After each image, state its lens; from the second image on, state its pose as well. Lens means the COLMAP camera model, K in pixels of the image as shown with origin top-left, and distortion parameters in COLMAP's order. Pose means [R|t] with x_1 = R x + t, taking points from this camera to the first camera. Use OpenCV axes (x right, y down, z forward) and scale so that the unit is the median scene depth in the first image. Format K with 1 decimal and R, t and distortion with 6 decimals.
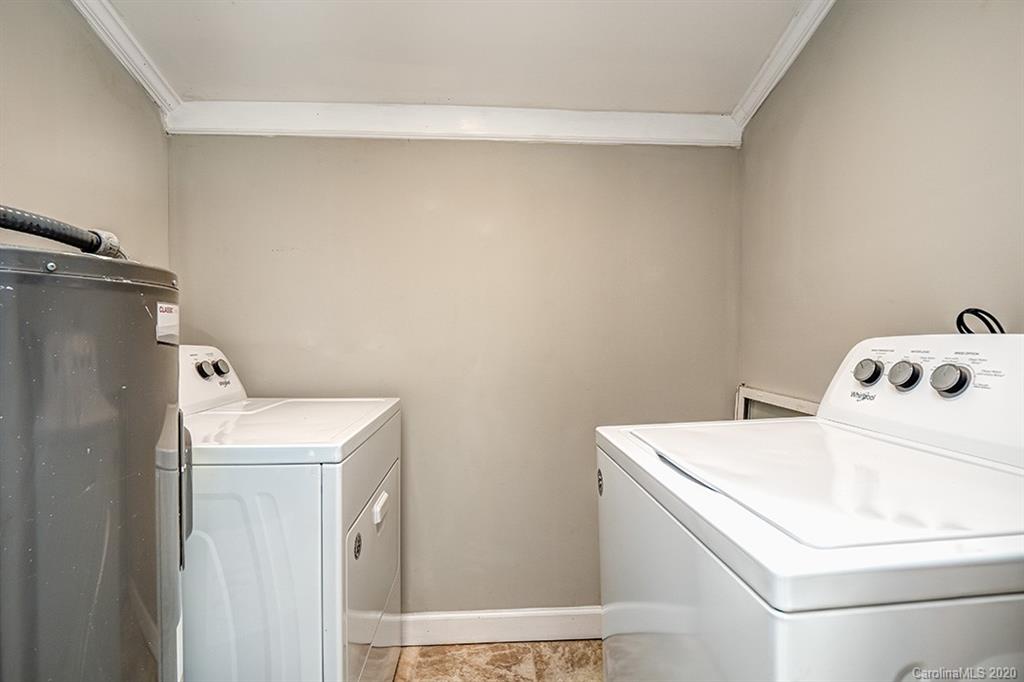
lens RADIAL K [[494.6, 0, 511.8], [0, 494.6, 336.4], [0, 0, 1]] dist [-0.010918, 0.000101]
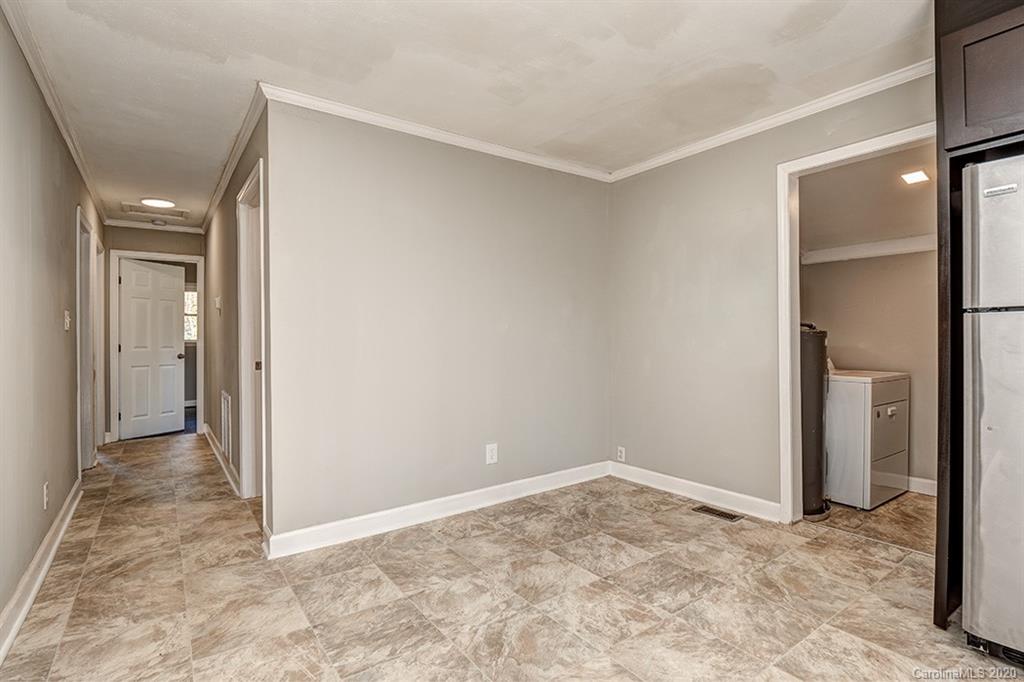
lens RADIAL K [[494.6, 0, 512.0], [0, 494.6, 335.4], [0, 0, 1]] dist [-0.010918, 0.000101]
pose [[0.512652, 0.000907, -0.858596, 1.227823], [-0.011708, 0.999914, -0.005934, -0.019484], [0.858517, 0.013095, 0.512618, -2.711773]]
